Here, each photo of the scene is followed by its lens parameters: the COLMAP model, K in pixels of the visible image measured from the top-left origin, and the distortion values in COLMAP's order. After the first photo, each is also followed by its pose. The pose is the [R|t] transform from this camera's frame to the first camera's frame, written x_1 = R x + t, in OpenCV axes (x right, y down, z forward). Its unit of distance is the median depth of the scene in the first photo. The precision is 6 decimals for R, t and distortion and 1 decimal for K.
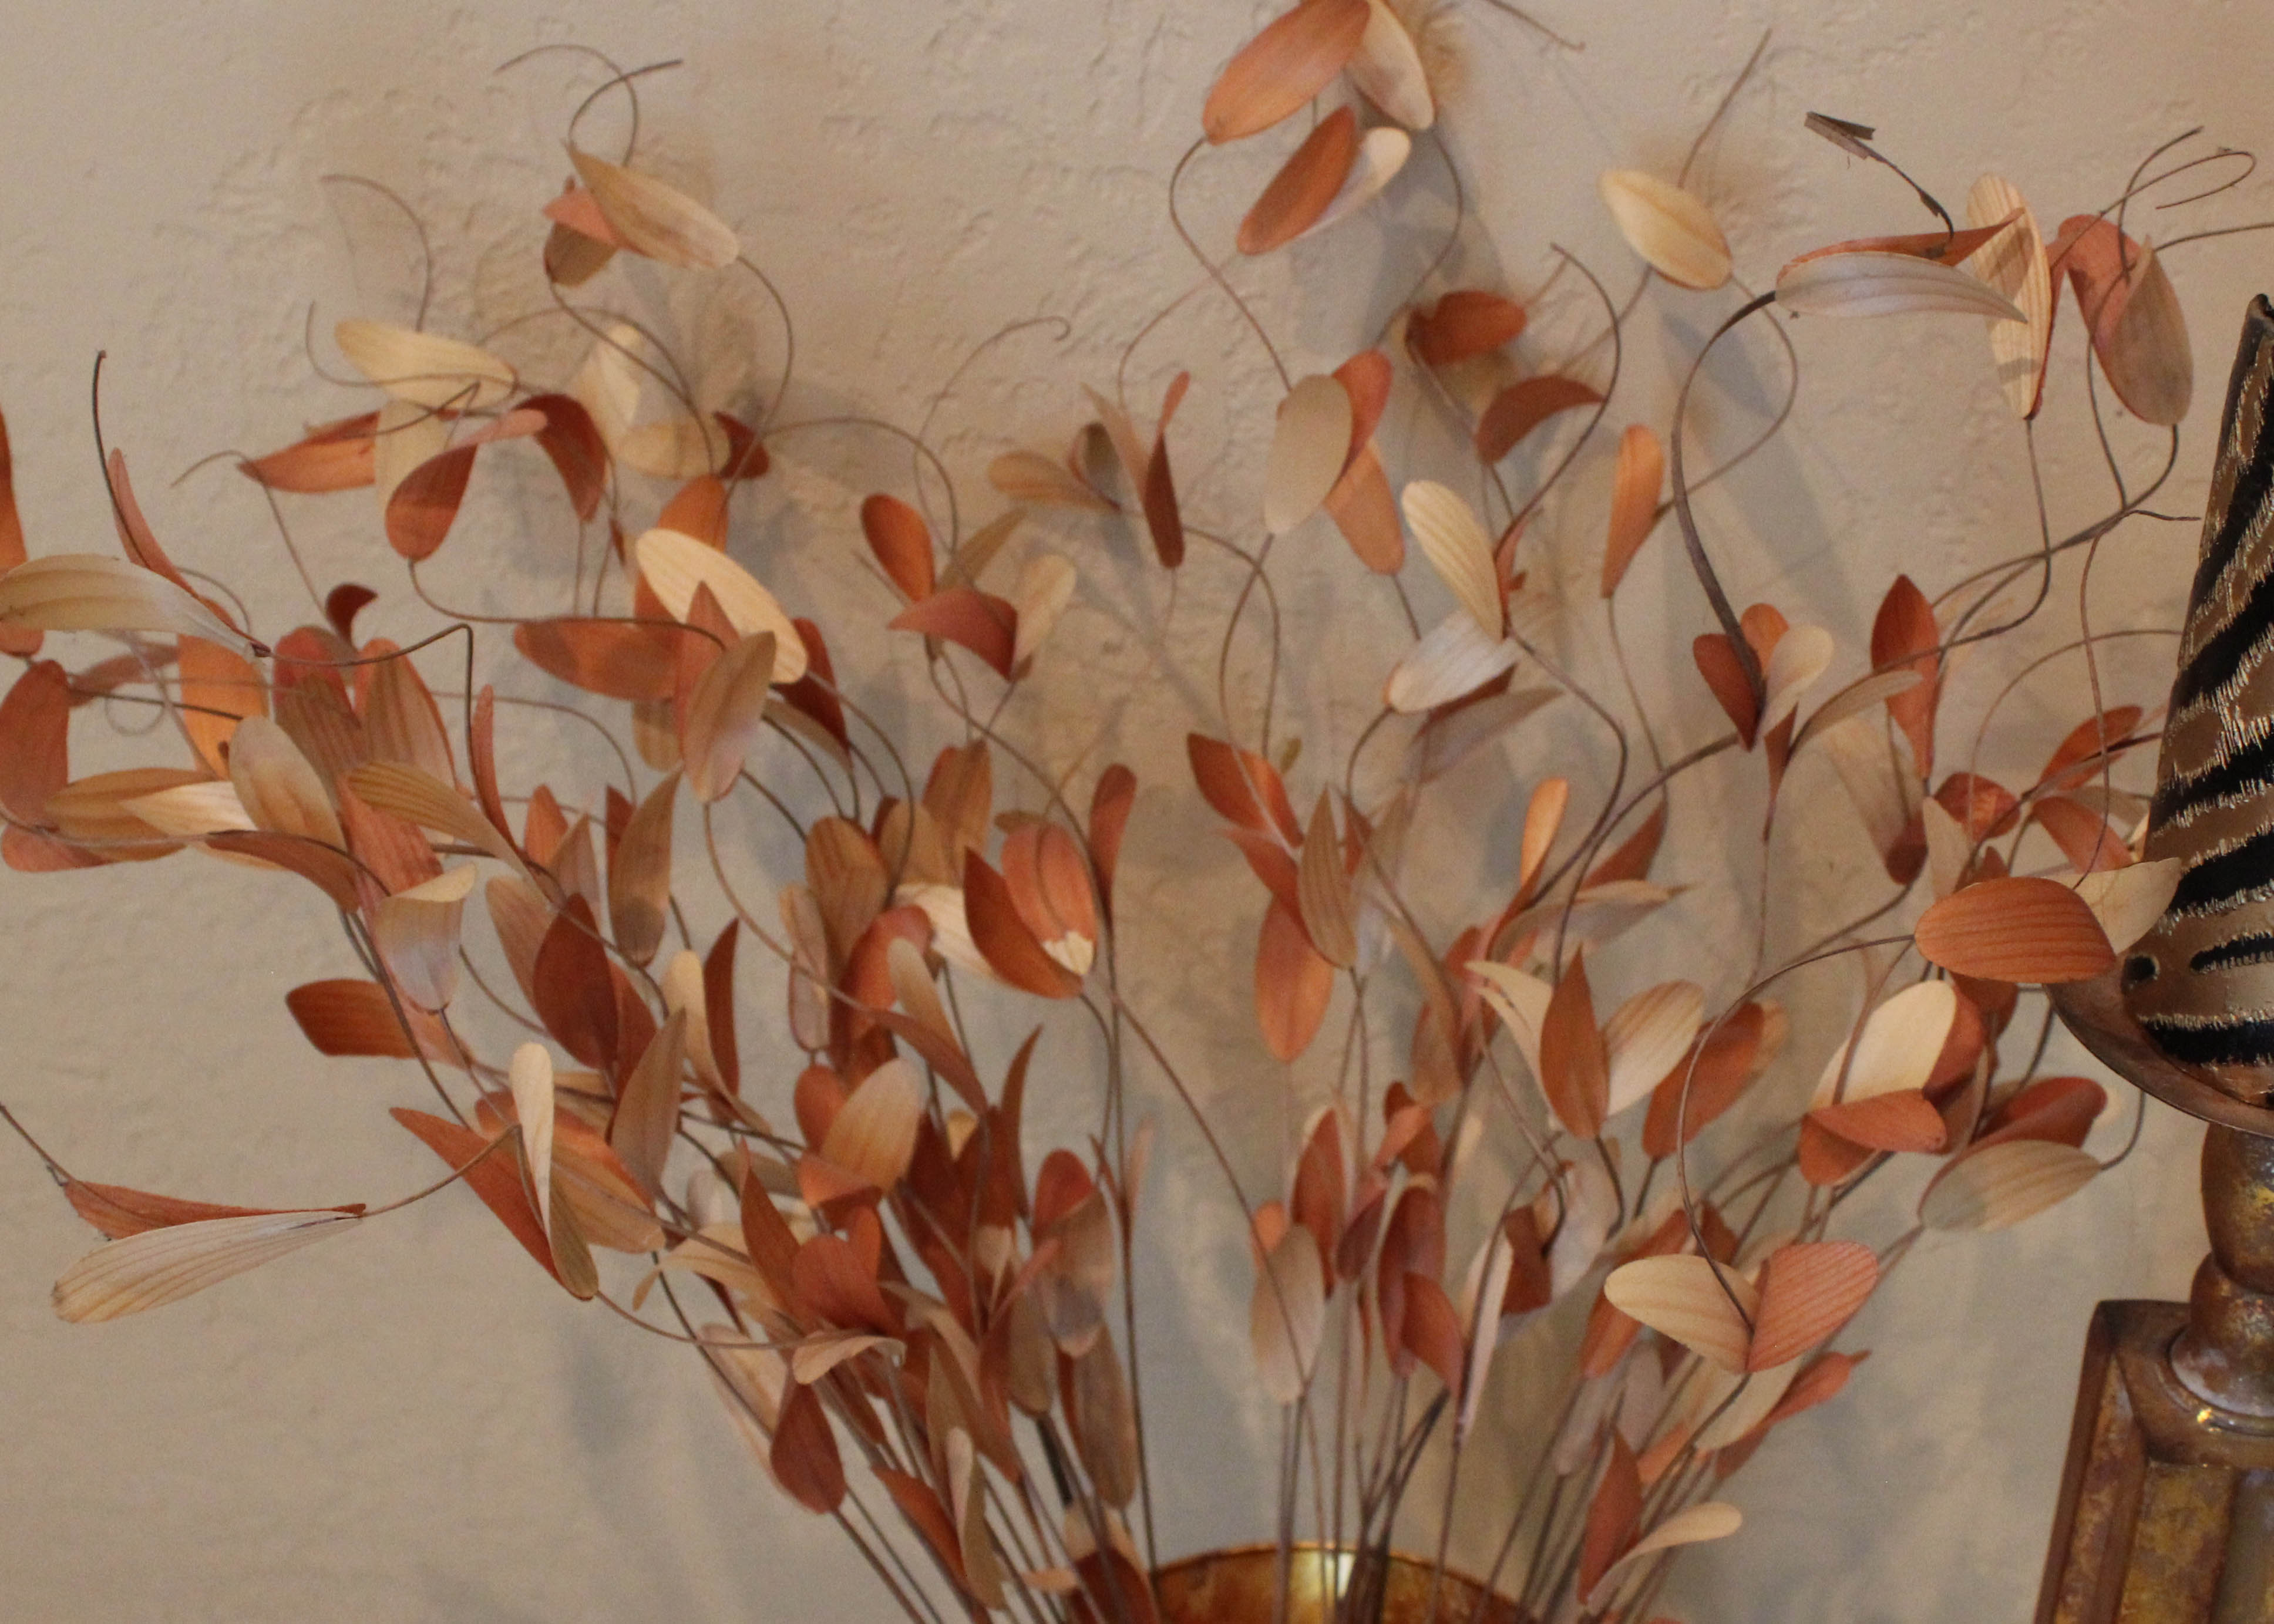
lens RADIAL K [[3420.8, 0, 1137.0], [0, 3420.8, 812.0], [0, 0, 1]] dist [-0.083438, 0.033423]
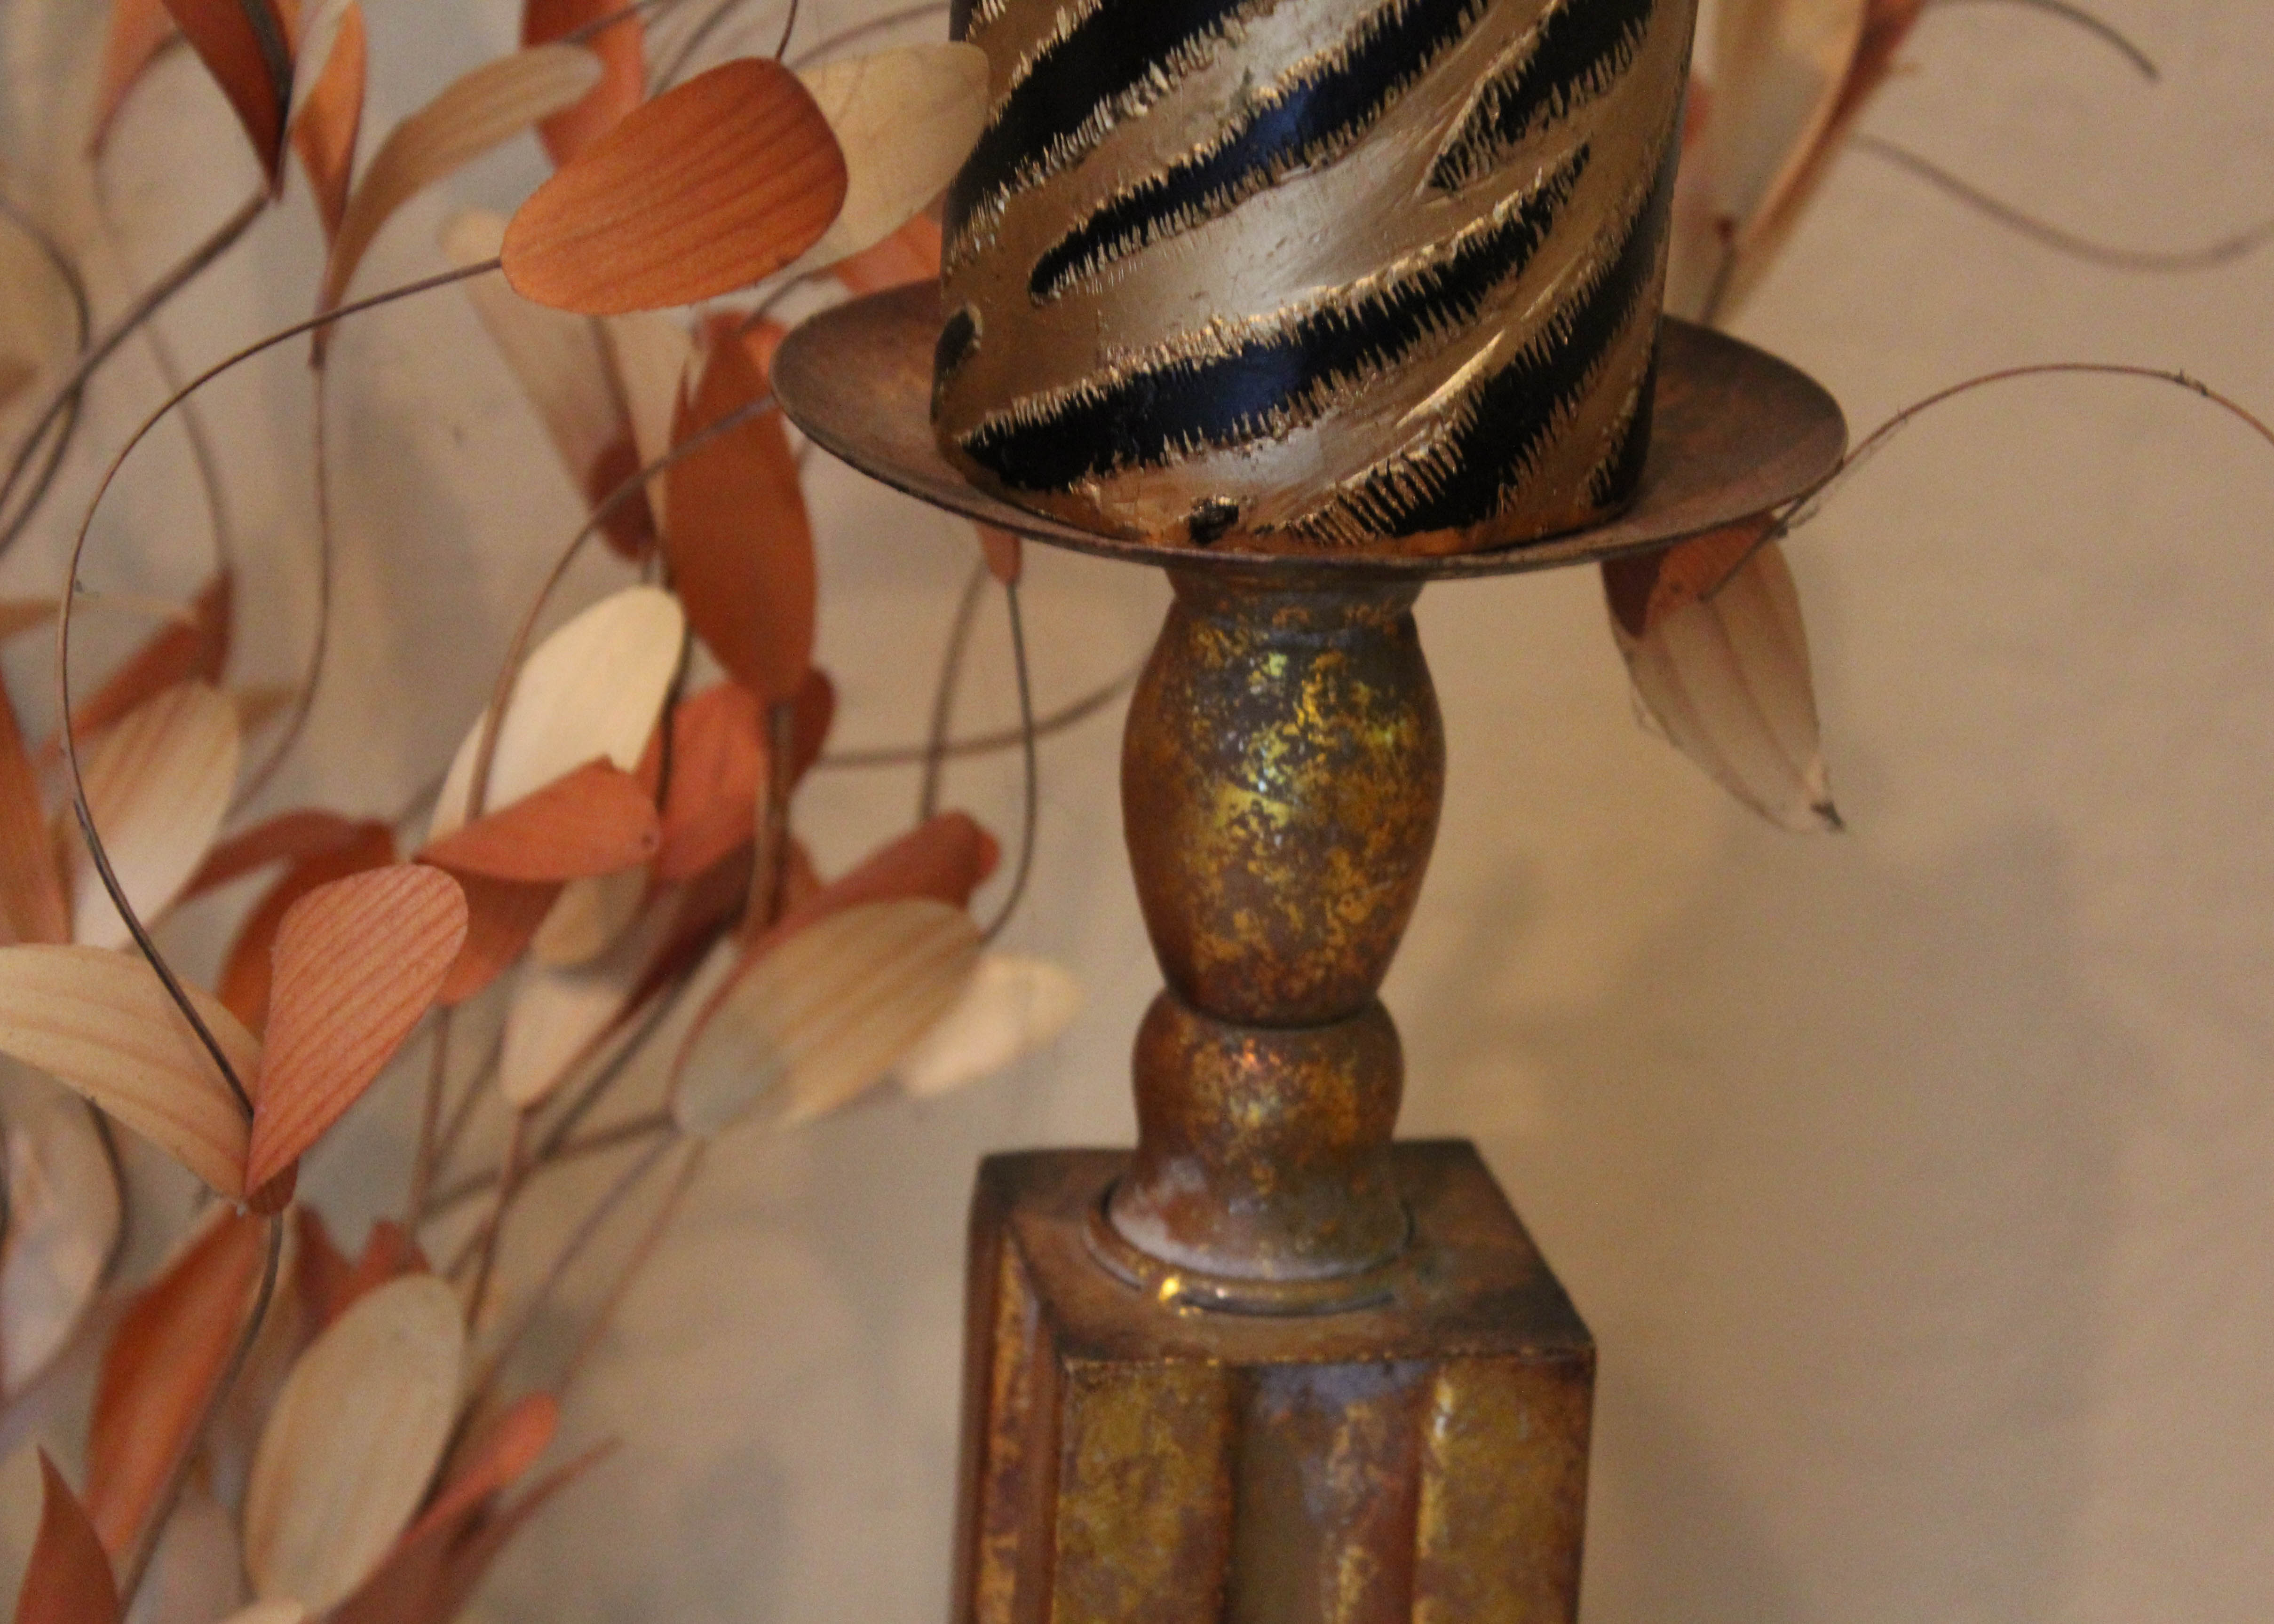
lens RADIAL K [[5552.9, 0, 1137.0], [0, 5552.9, 812.0], [0, 0, 1]] dist [0.071100, -0.338570]
pose [[0.971358, -0.032567, 0.235379, 0.113766], [0.067300, 0.987709, -0.141074, 0.227932], [-0.227892, 0.152875, 0.961611, 0.174435]]
